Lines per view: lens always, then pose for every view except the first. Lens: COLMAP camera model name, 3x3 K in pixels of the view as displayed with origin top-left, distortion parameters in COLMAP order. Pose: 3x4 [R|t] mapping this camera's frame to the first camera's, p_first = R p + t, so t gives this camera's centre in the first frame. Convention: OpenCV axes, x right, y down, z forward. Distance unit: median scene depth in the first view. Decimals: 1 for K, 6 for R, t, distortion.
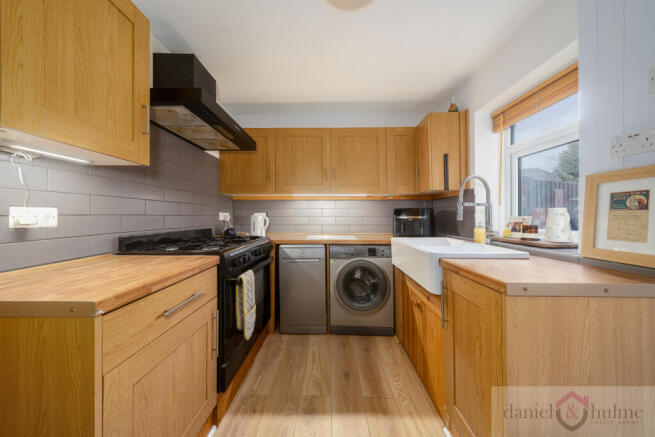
lens RADIAL K [[222.6, 0, 327.8], [0, 222.6, 214.8], [0, 0, 1]] dist [0.001326, 0.000072]
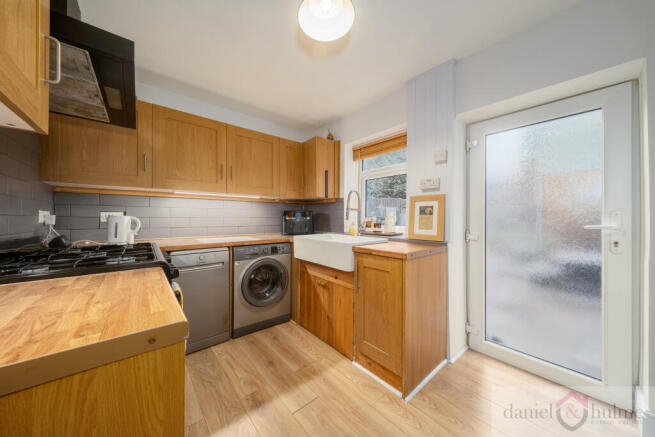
lens RADIAL K [[220.3, 0, 325.1], [0, 220.3, 217.3], [0, 0, 1]] dist [0.001151, 0.000049]
pose [[0.757549, 0.002993, 0.652771, -0.330833], [-0.007398, 0.999965, 0.004001, 0.000504], [-0.652736, -0.007860, 0.757544, 0.015826]]
